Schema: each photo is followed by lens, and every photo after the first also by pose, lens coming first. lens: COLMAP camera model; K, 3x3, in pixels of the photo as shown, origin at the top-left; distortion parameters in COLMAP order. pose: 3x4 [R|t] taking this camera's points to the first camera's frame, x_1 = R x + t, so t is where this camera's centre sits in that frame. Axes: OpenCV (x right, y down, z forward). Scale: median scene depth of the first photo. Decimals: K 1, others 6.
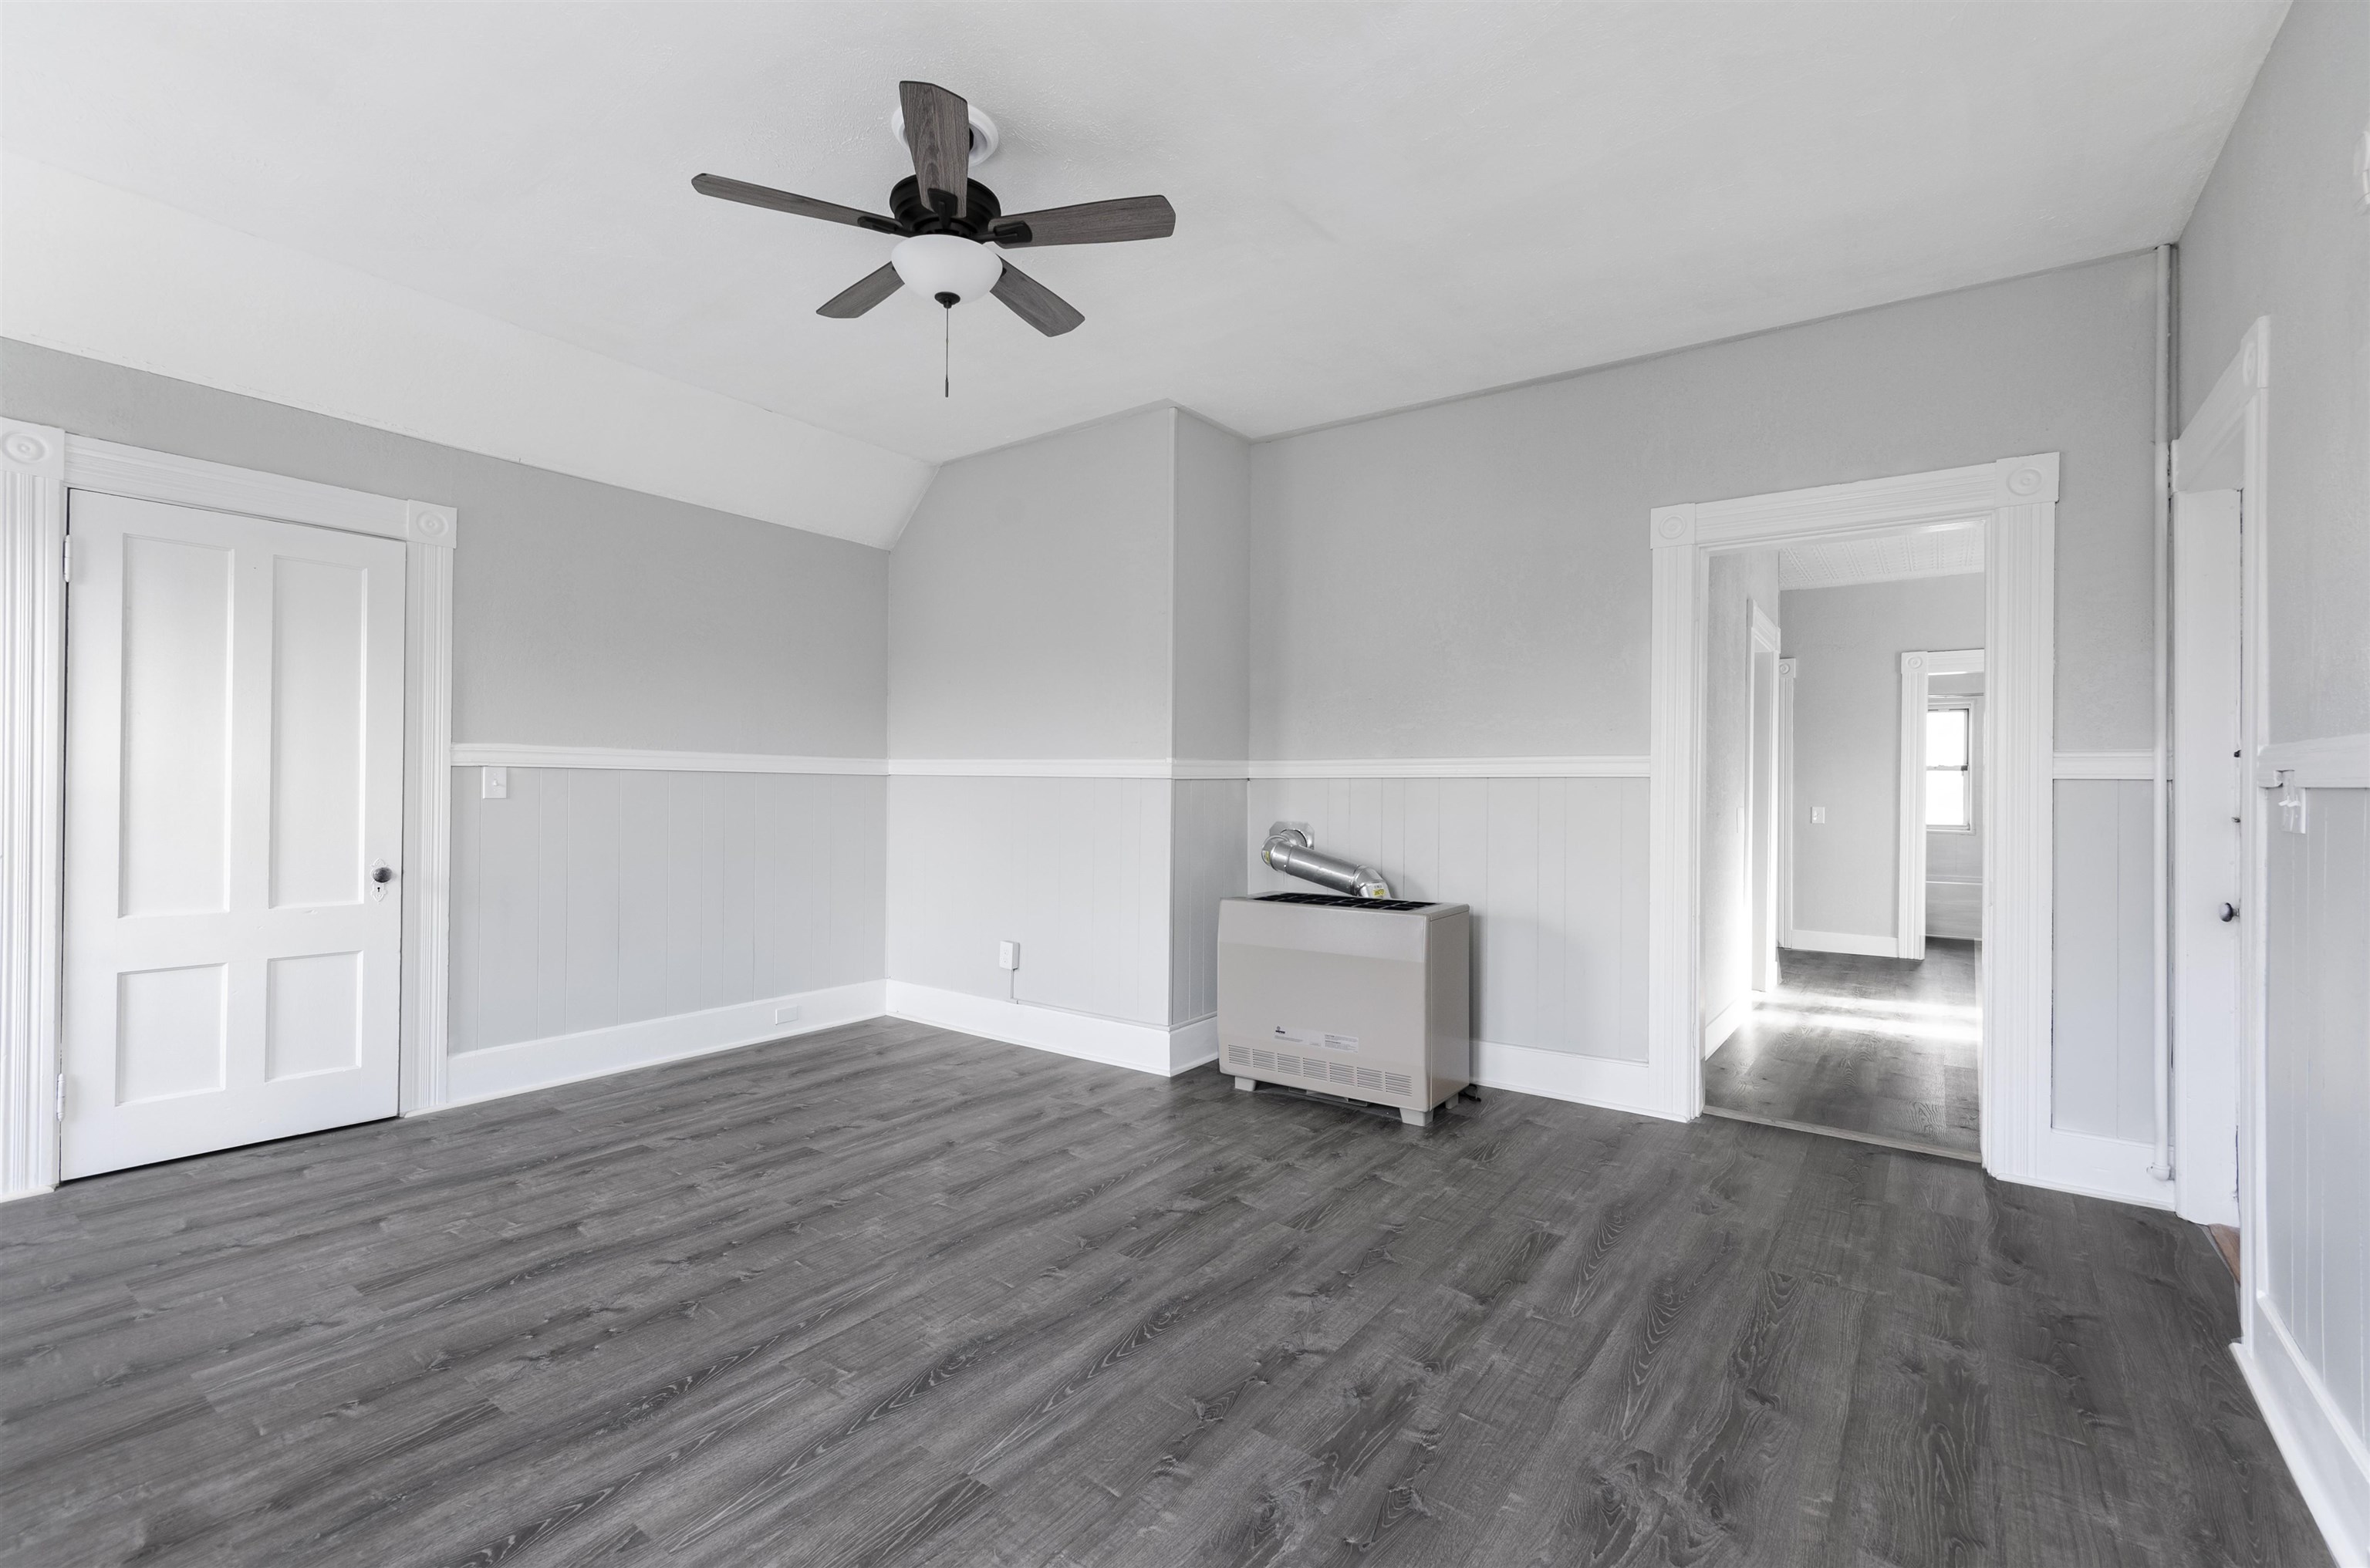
lens RADIAL K [[1050.4, 0, 1177.3], [0, 1050.4, 786.5], [0, 0, 1]] dist [0.001166, 0.000314]
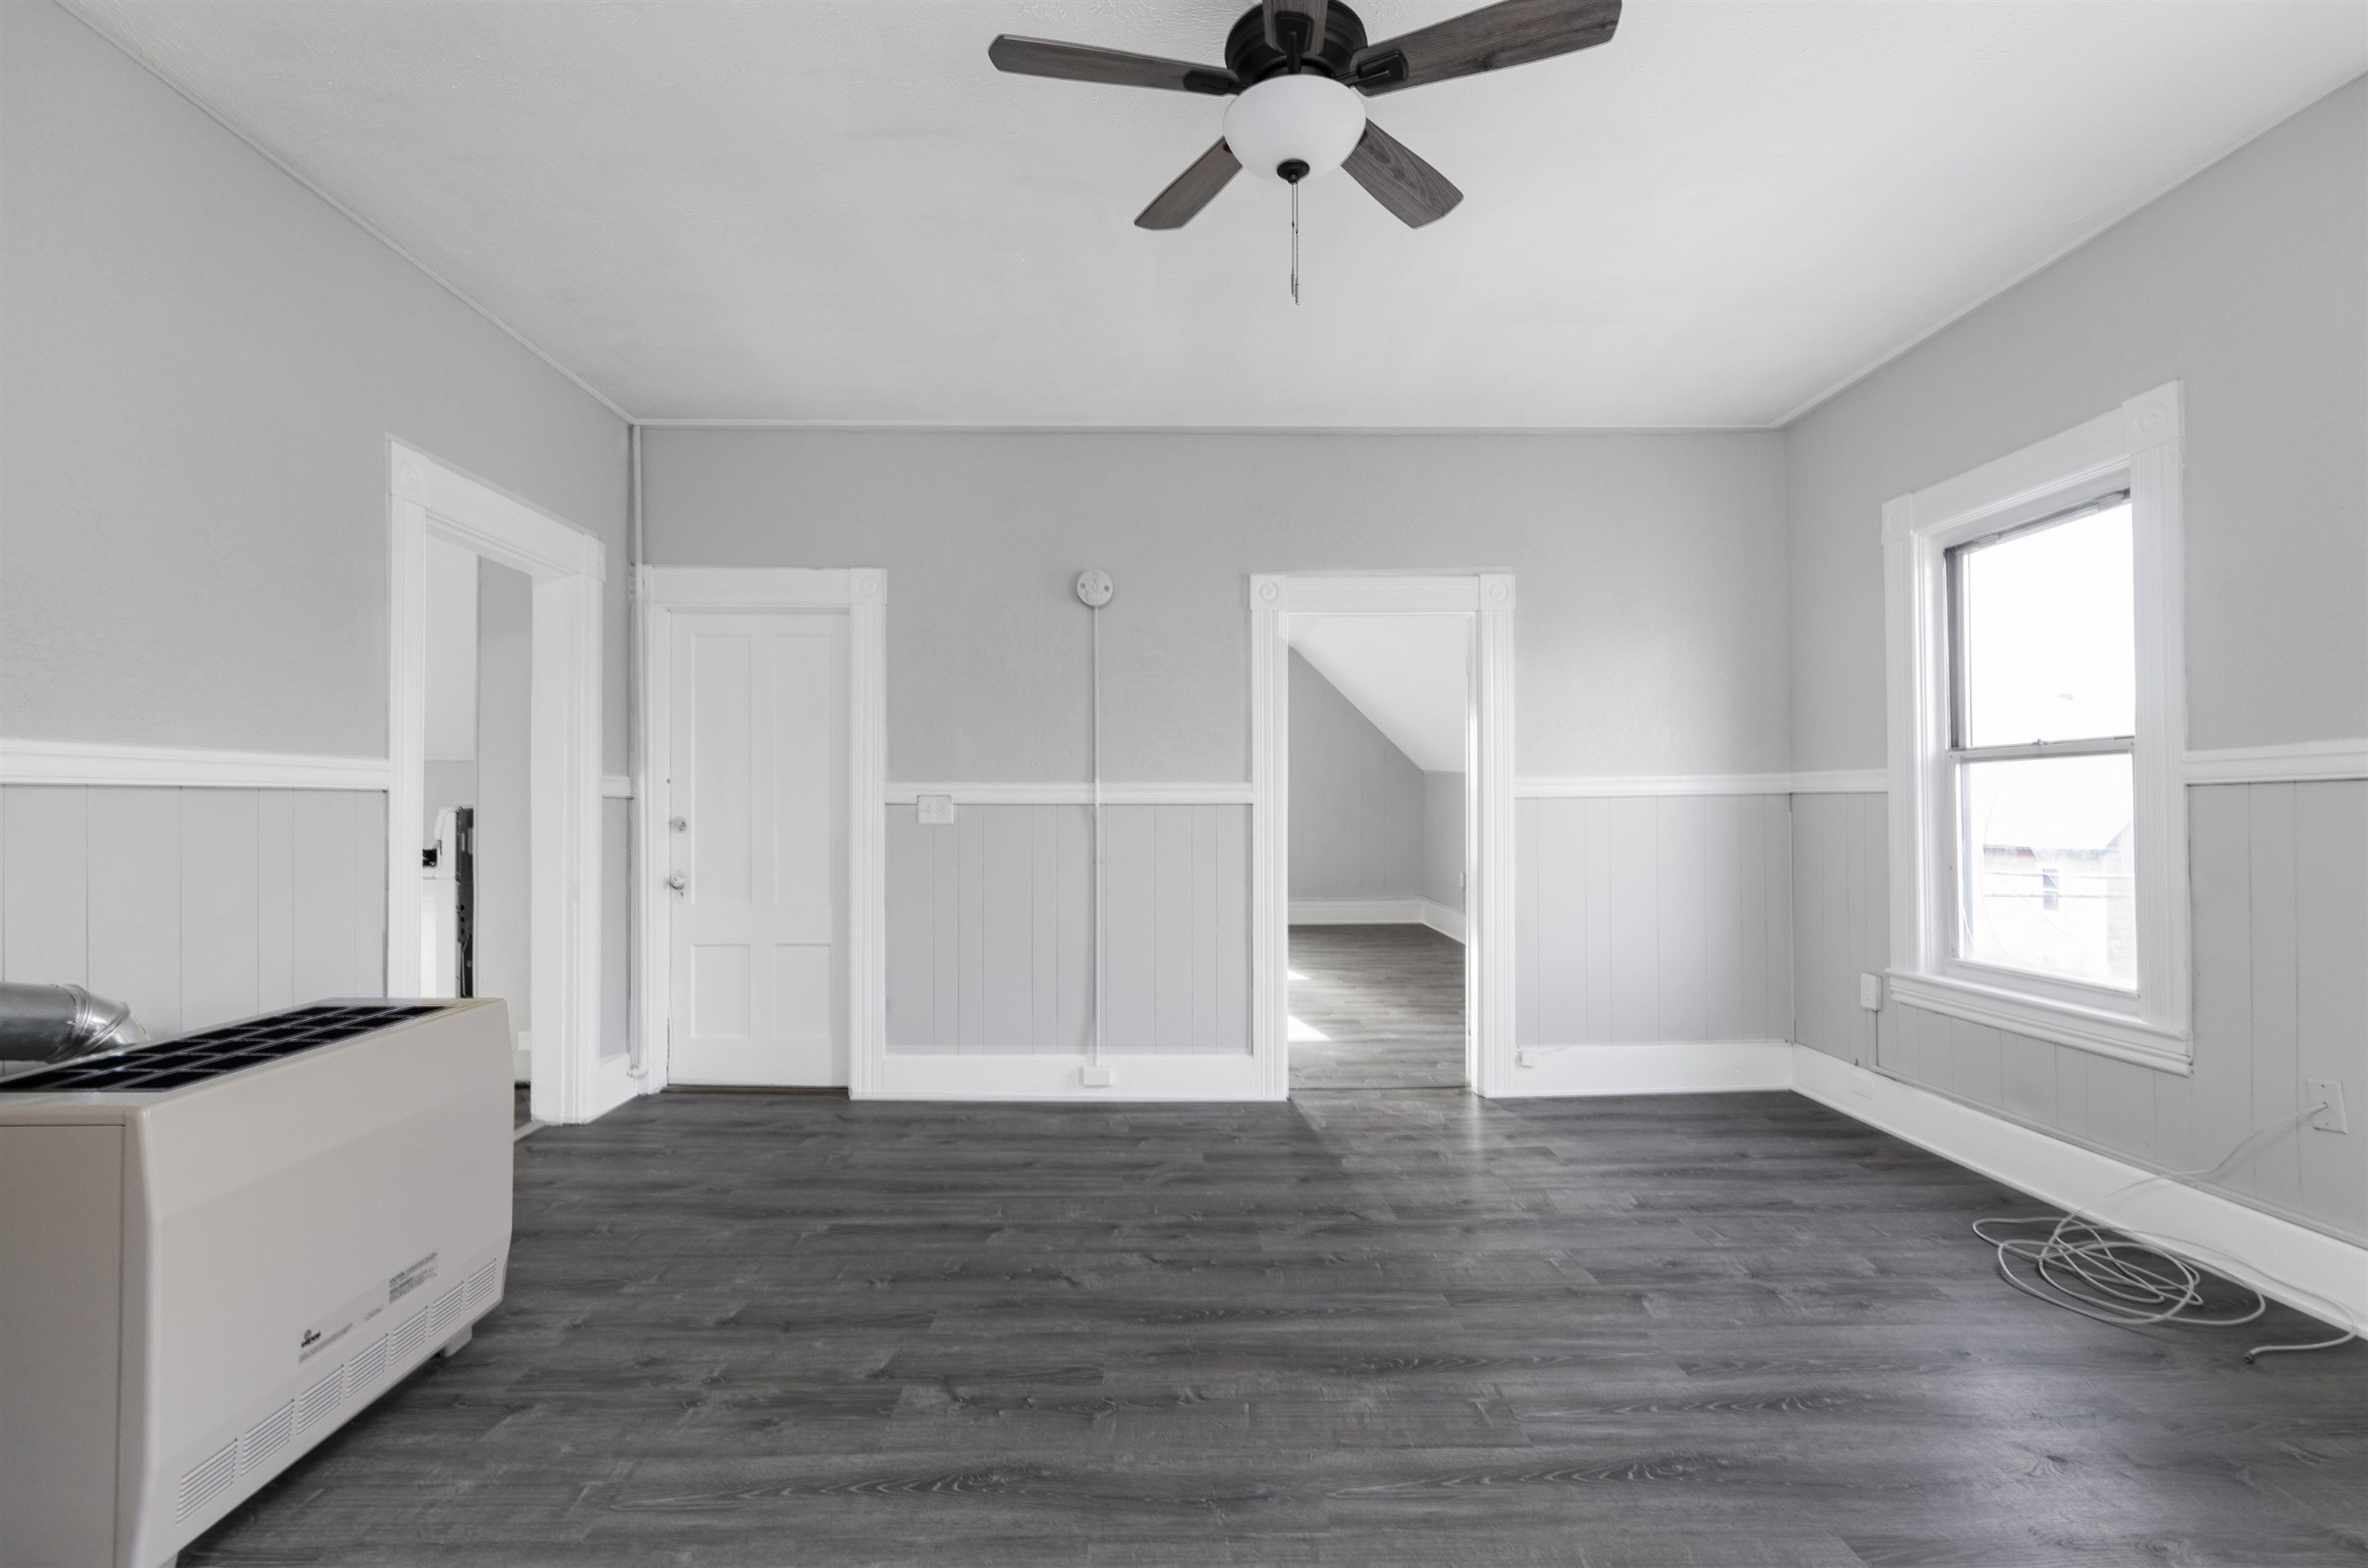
lens RADIAL K [[1049.7, 0, 1181.7], [0, 1049.7, 797.5], [0, 0, 1]] dist [0.001166, 0.000314]
pose [[-0.612675, 0.001334, 0.790334, -0.819572], [-0.003751, 0.999982, -0.004596, -0.003094], [-0.790326, -0.005780, -0.612659, 1.620756]]
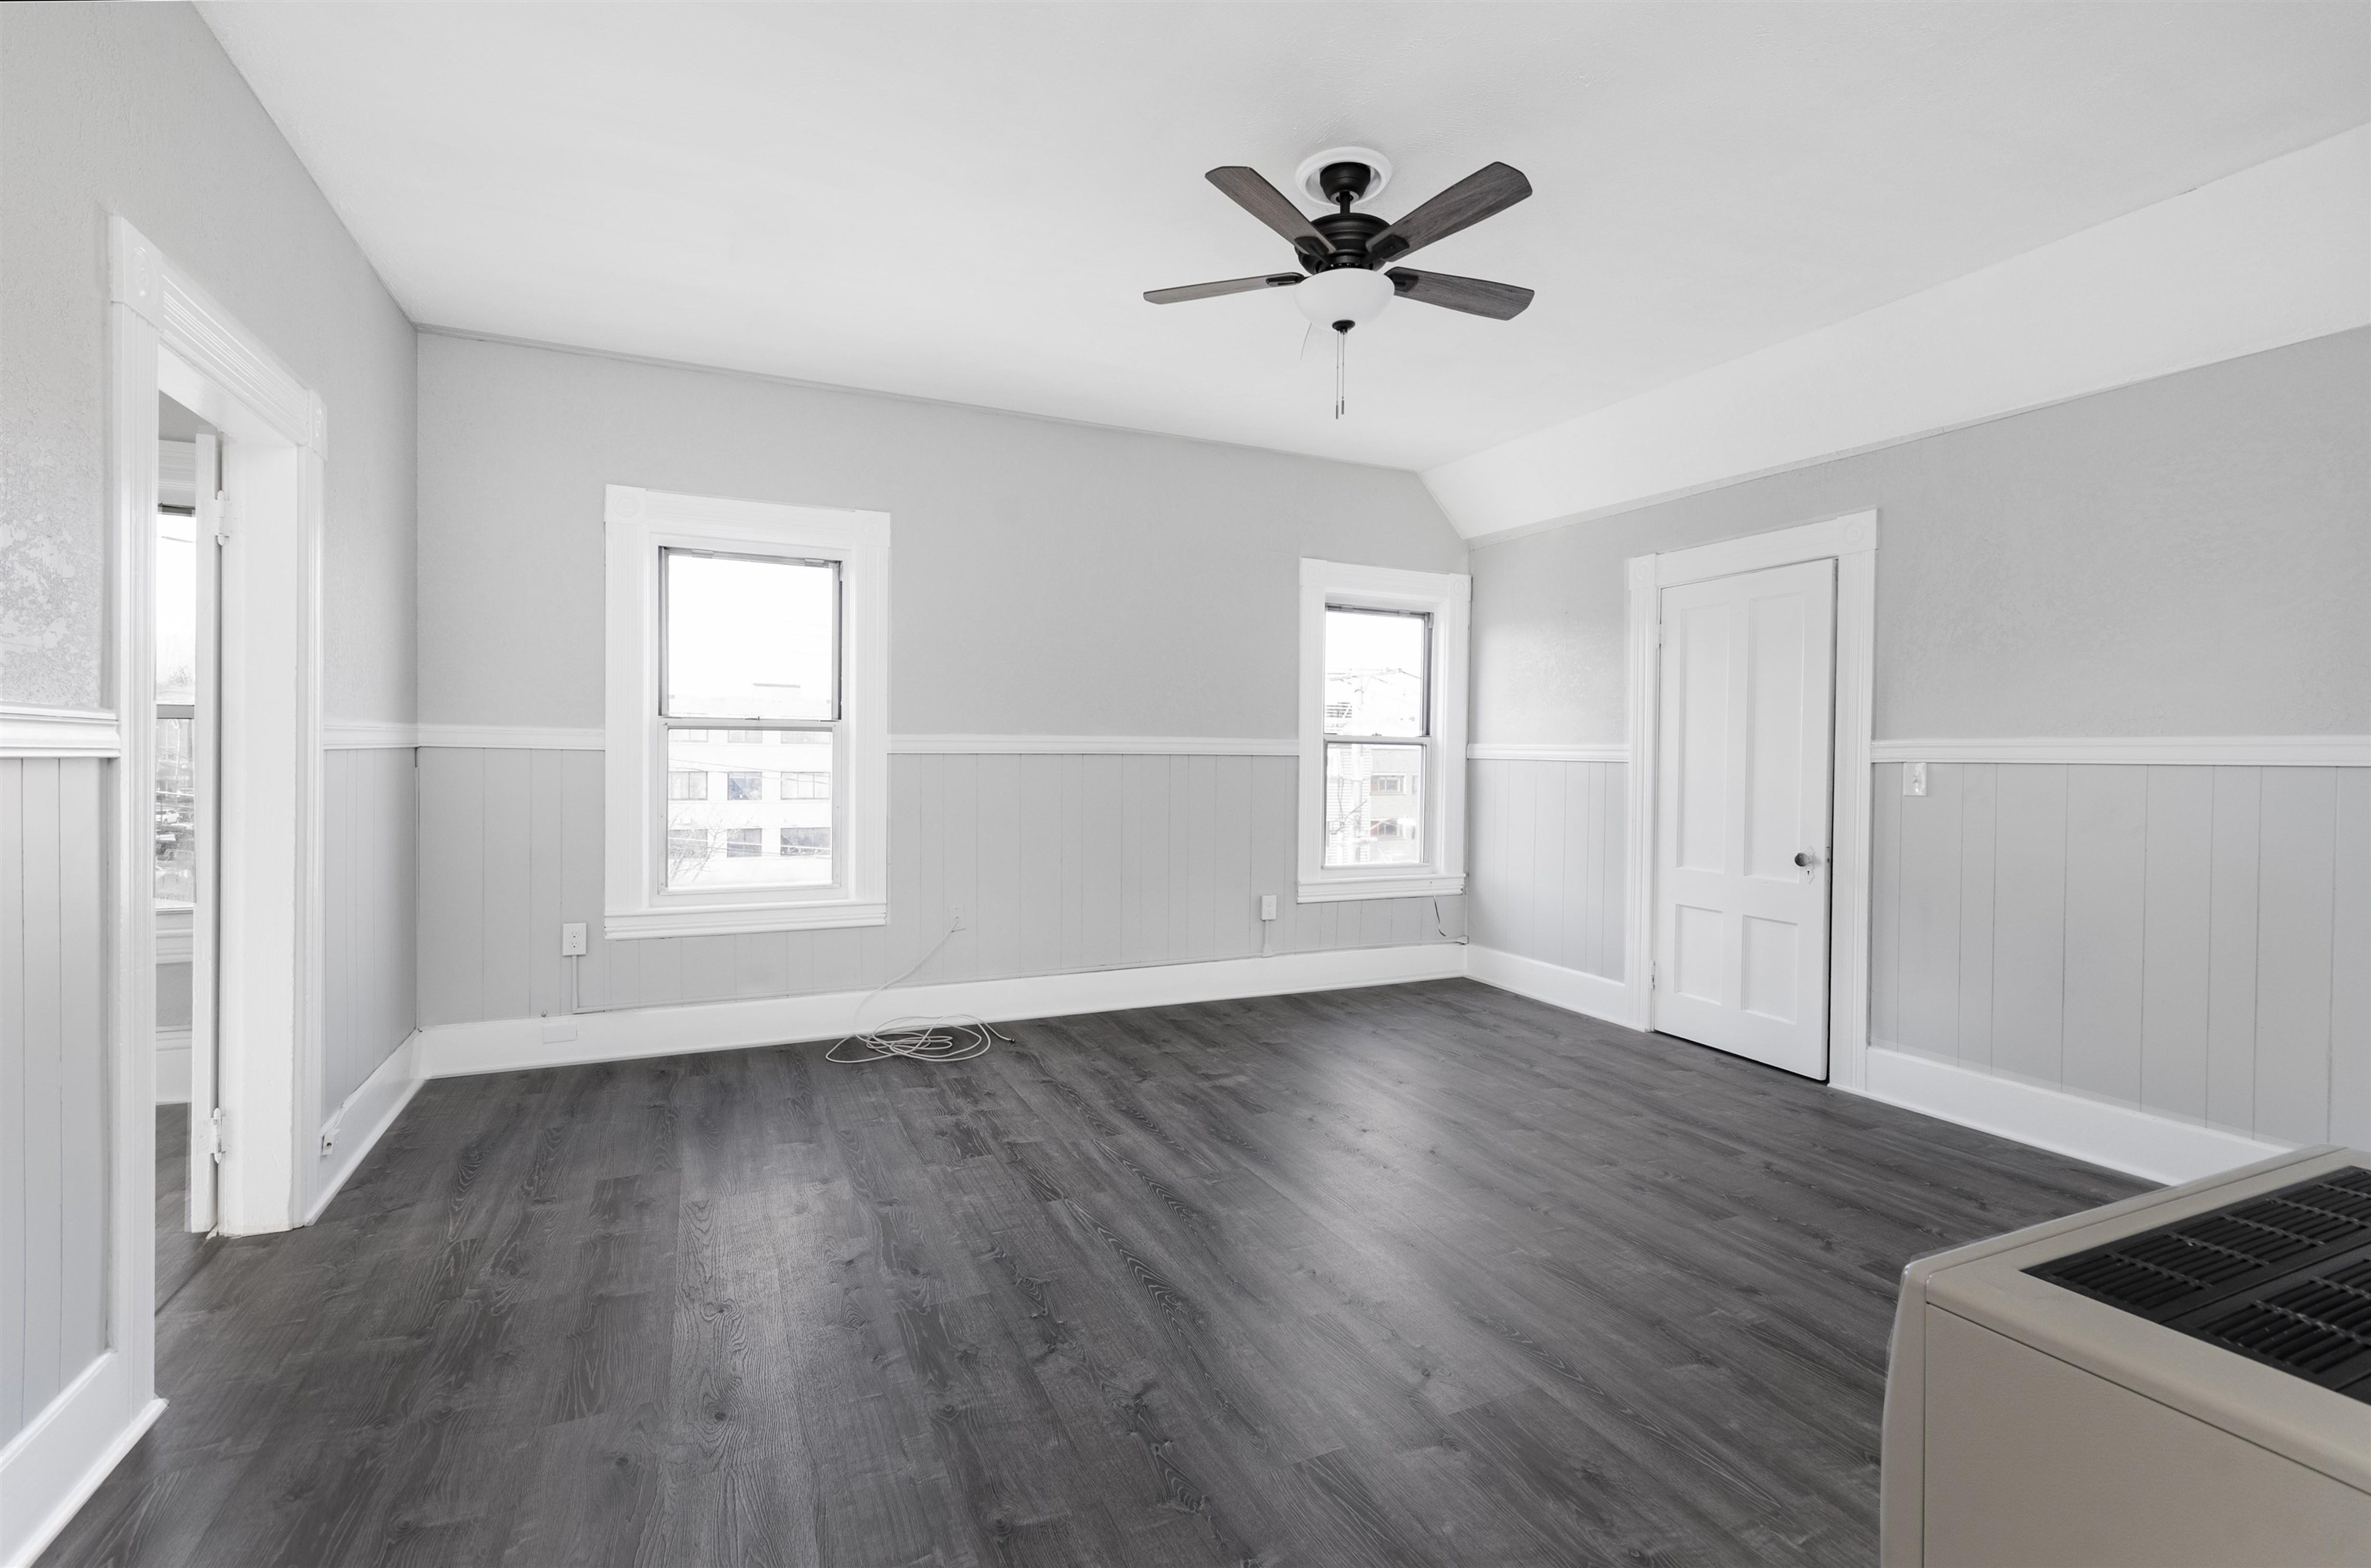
lens RADIAL K [[1050.9, 0, 1171.3], [0, 1050.9, 773.0], [0, 0, 1]] dist [0.001166, 0.000314]
pose [[-0.491894, -0.004149, -0.870645, 0.857963], [-0.014451, 0.999890, 0.003400, -0.004666], [0.870535, 0.014254, -0.491900, 1.465722]]
